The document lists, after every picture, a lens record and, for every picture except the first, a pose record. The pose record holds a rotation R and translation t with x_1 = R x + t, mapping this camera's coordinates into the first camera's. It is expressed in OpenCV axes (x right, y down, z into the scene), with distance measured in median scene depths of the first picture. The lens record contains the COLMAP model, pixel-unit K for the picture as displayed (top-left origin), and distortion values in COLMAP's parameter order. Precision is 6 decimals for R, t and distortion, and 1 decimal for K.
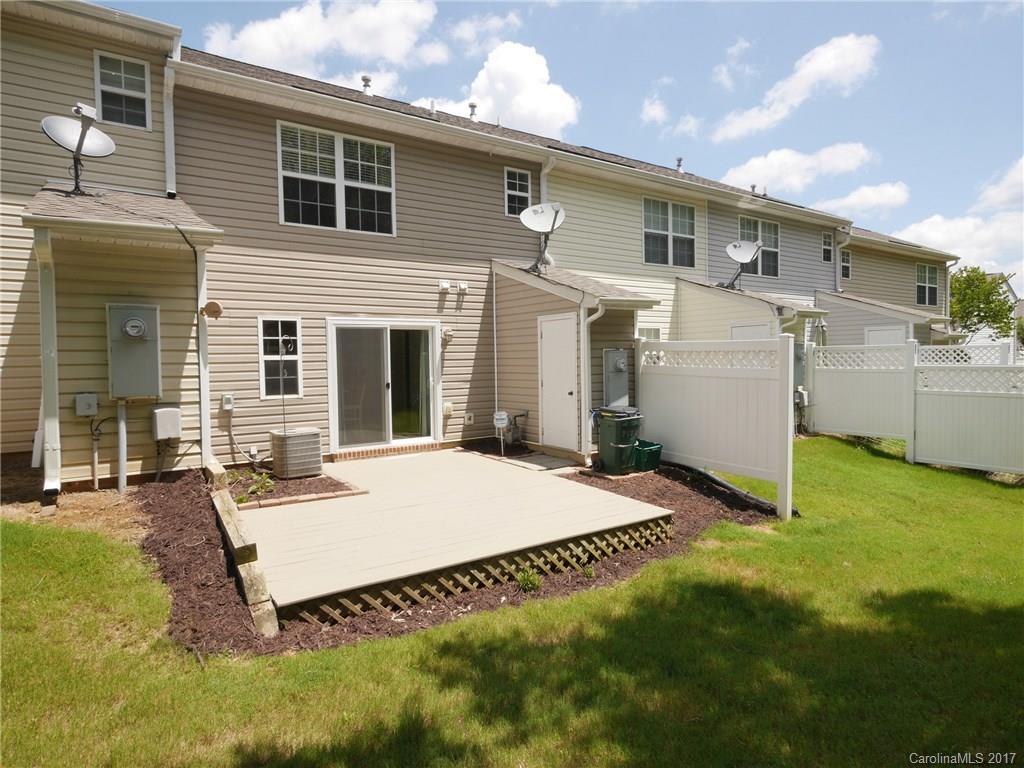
lens RADIAL K [[579.1, 0, 513.3], [0, 579.1, 376.3], [0, 0, 1]] dist [0.001419, 0.000156]
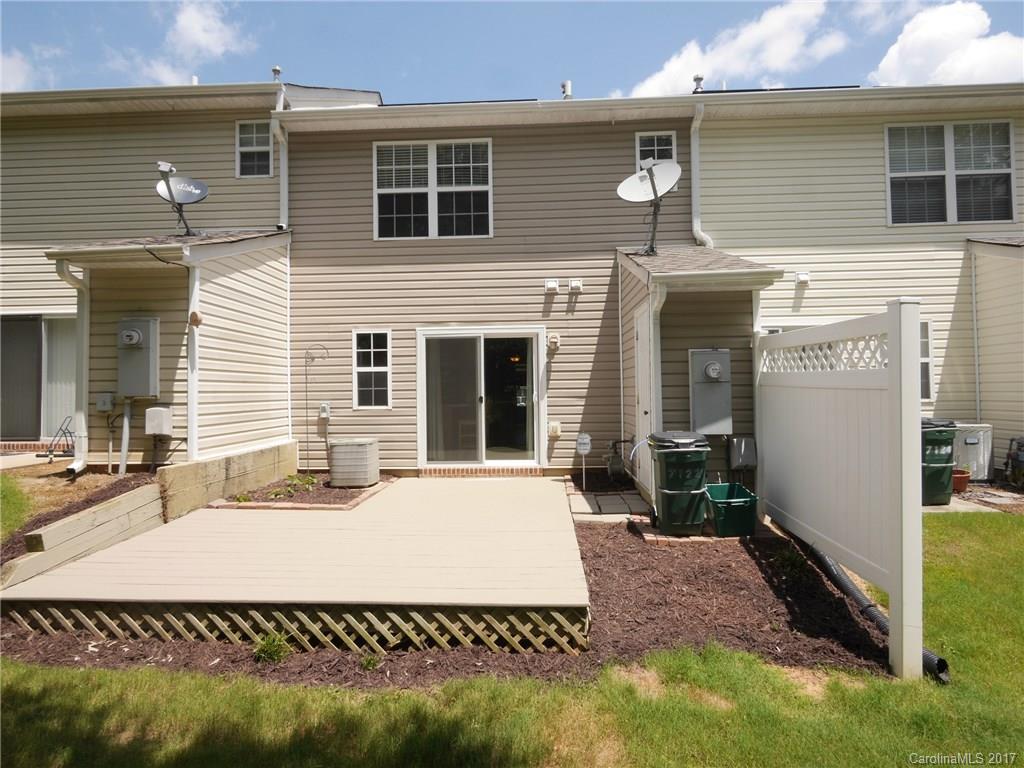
lens RADIAL K [[579.1, 0, 513.3], [0, 579.1, 376.3], [0, 0, 1]] dist [0.001419, 0.000156]
pose [[0.797857, -0.009211, -0.602776, 0.408173], [-0.019464, 0.998968, -0.041029, 0.017153], [0.602532, 0.044468, 0.796855, 0.328044]]
